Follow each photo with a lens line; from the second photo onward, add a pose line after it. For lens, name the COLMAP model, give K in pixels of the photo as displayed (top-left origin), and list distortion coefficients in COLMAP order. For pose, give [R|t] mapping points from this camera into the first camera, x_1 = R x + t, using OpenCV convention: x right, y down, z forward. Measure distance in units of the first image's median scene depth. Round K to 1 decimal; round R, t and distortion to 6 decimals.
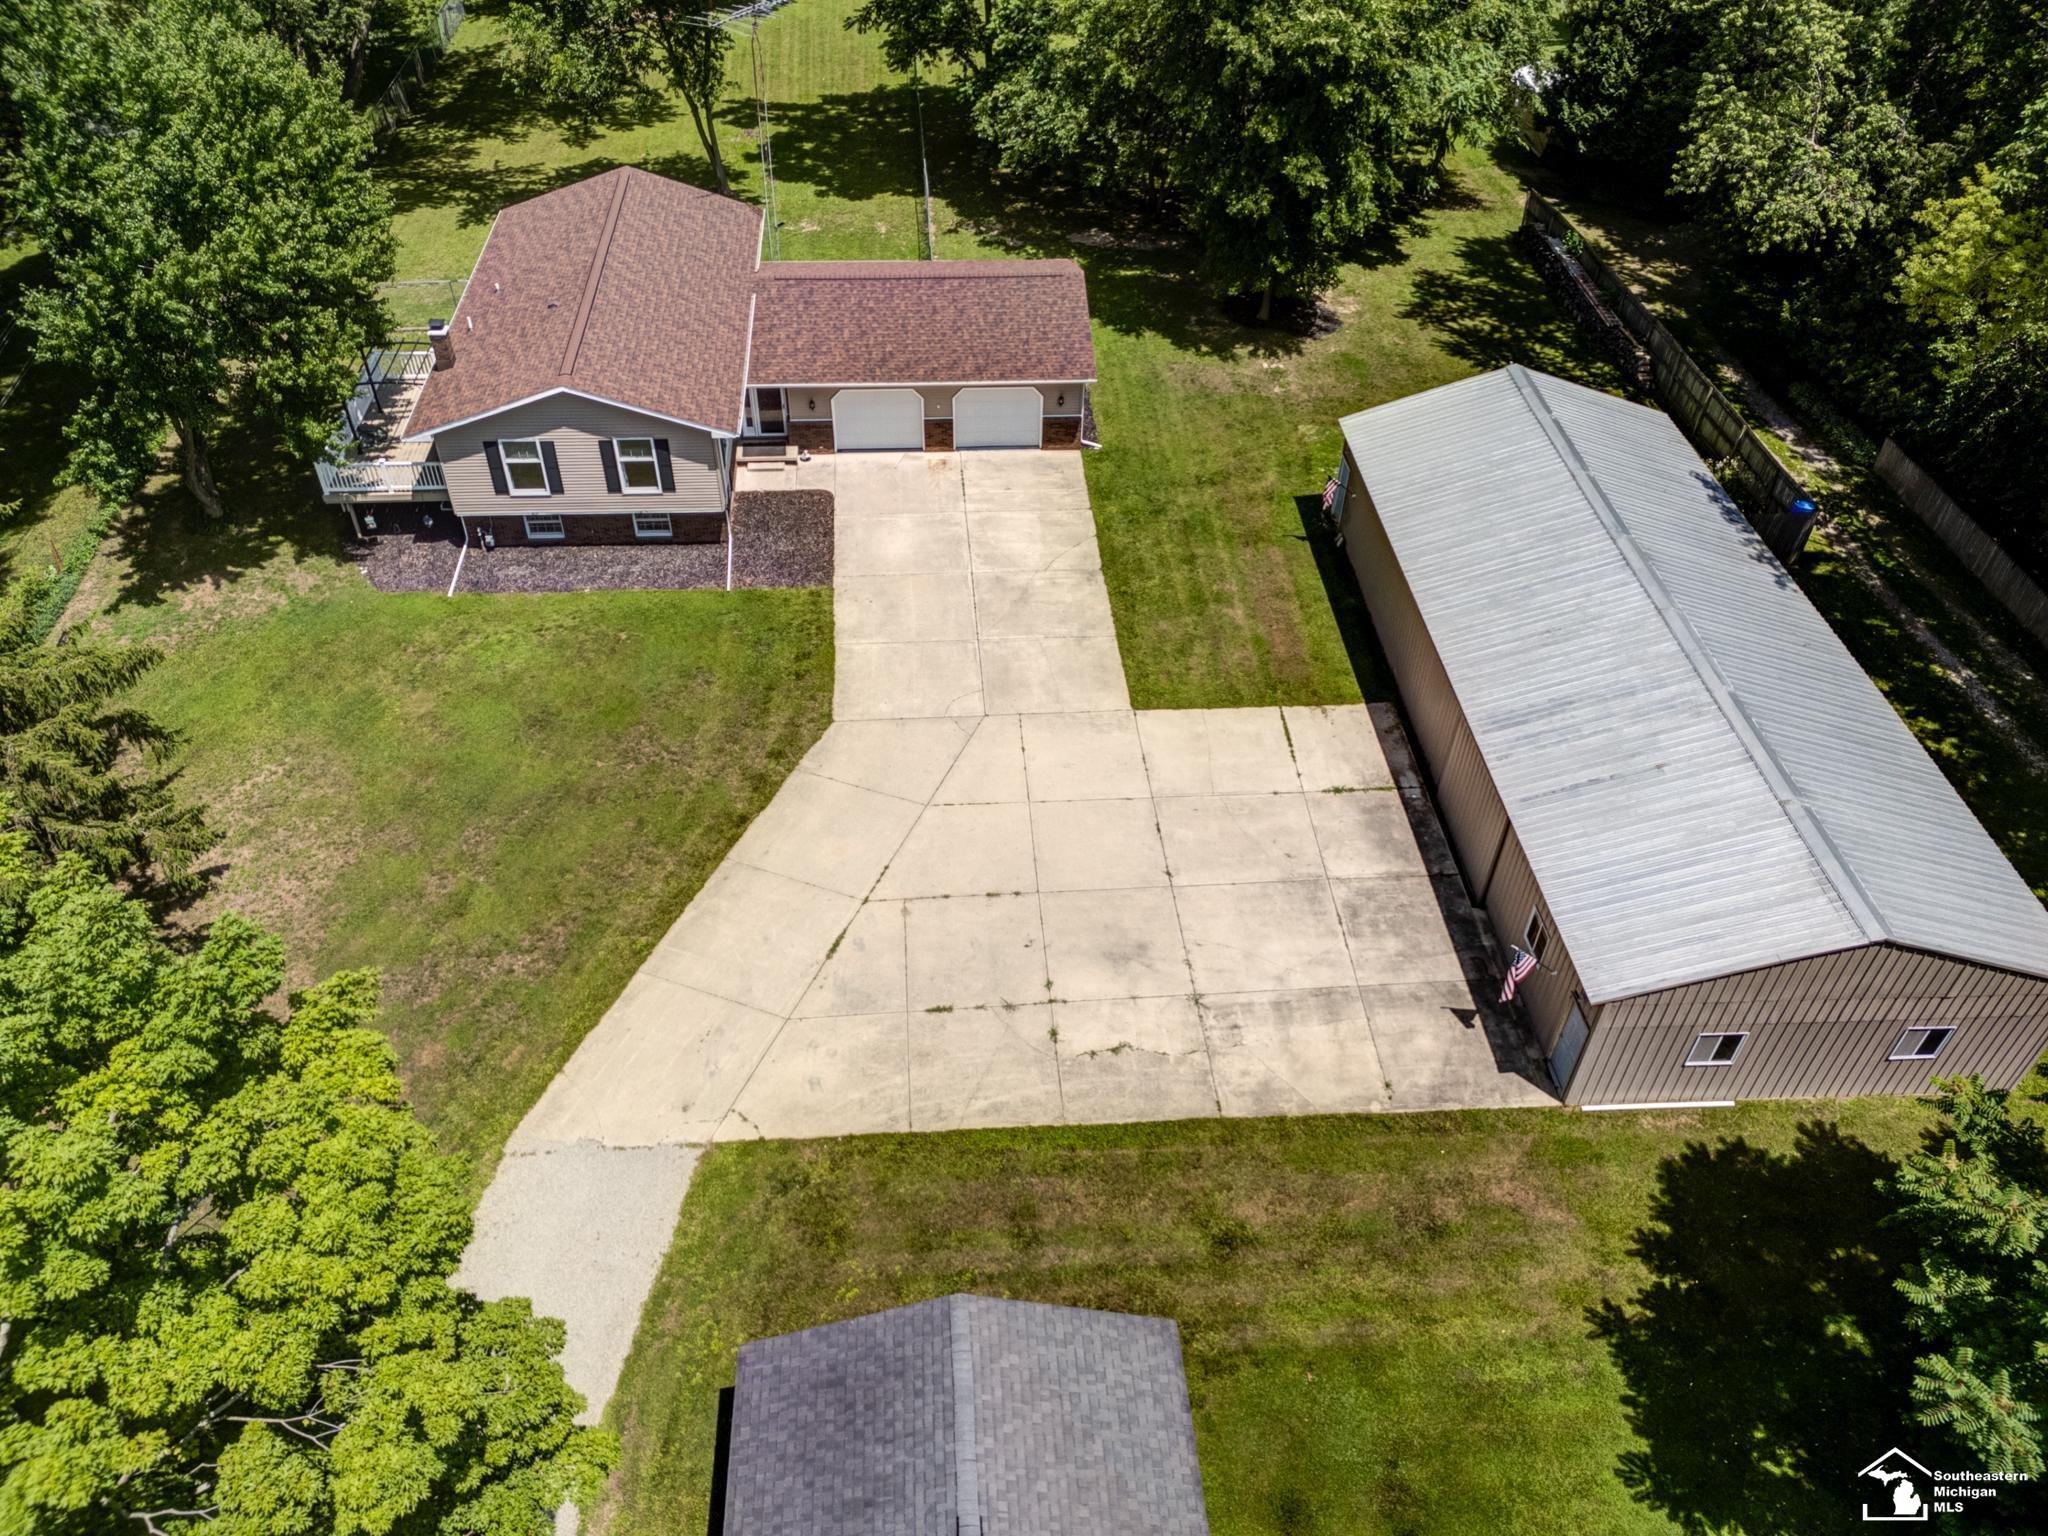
lens RADIAL K [[1517.3, 0, 1059.5], [0, 1517.3, 748.1], [0, 0, 1]] dist [-0.000389, -0.002565]
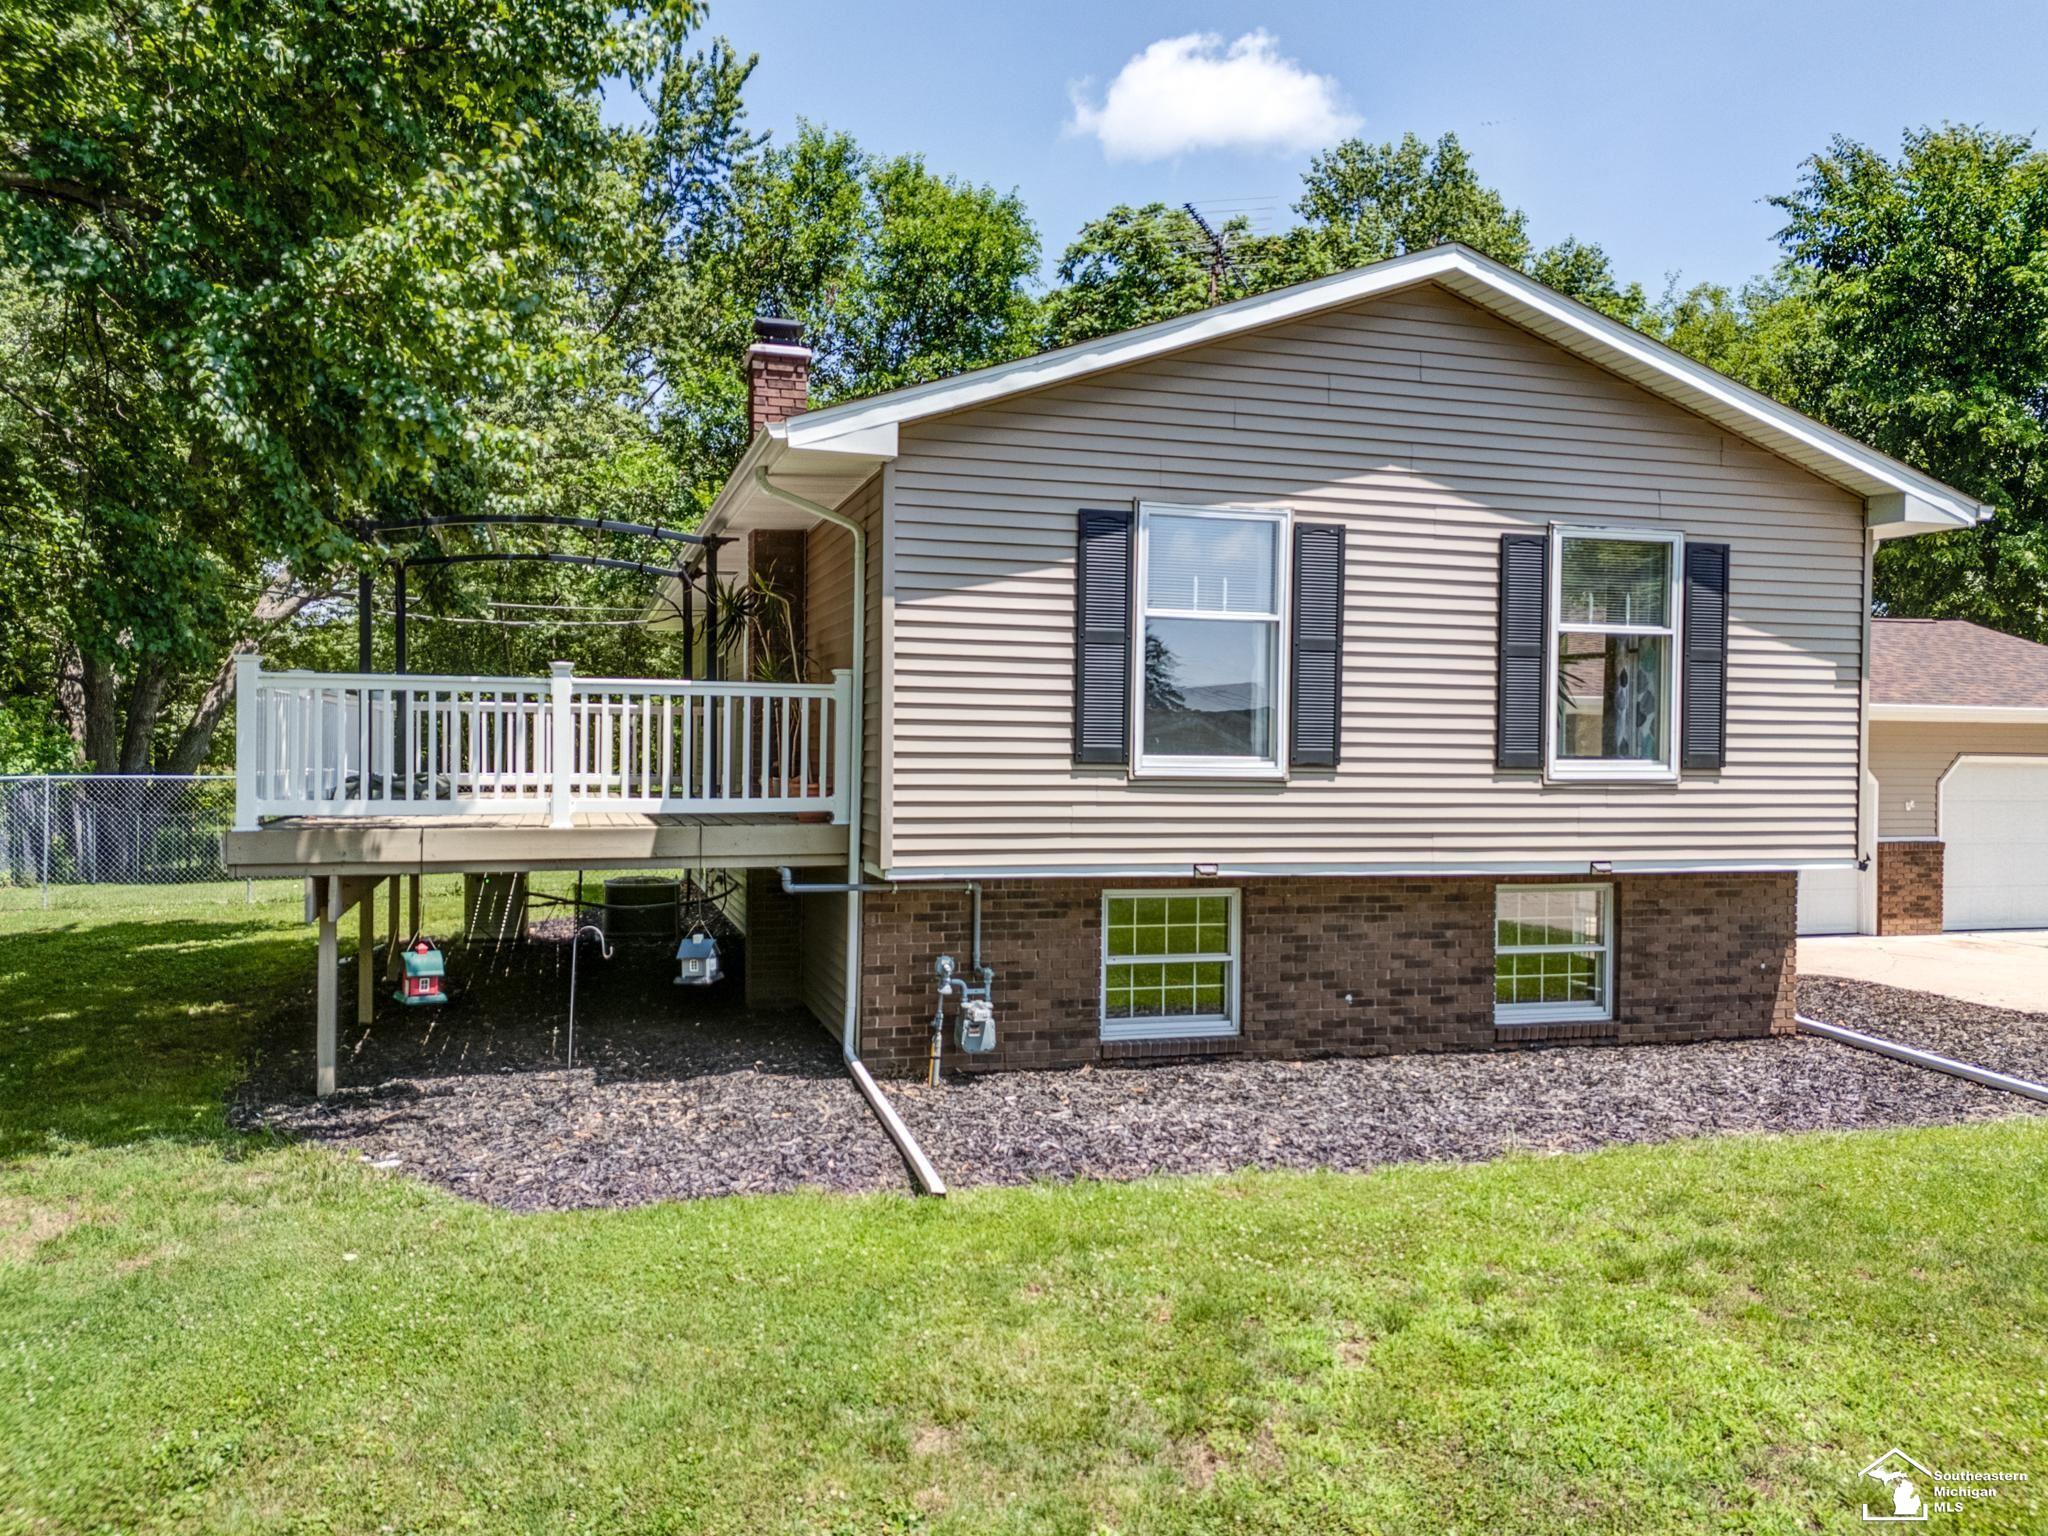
lens RADIAL K [[1454.3, 0, 1004.4], [0, 1454.3, 773.6], [0, 0, 1]] dist [0.036433, -0.002743]
pose [[0.985914, -0.028015, 0.164893, -0.416483], [0.125997, 0.772765, -0.622060, -0.031080], [-0.109996, 0.634073, 0.765410, 0.829703]]
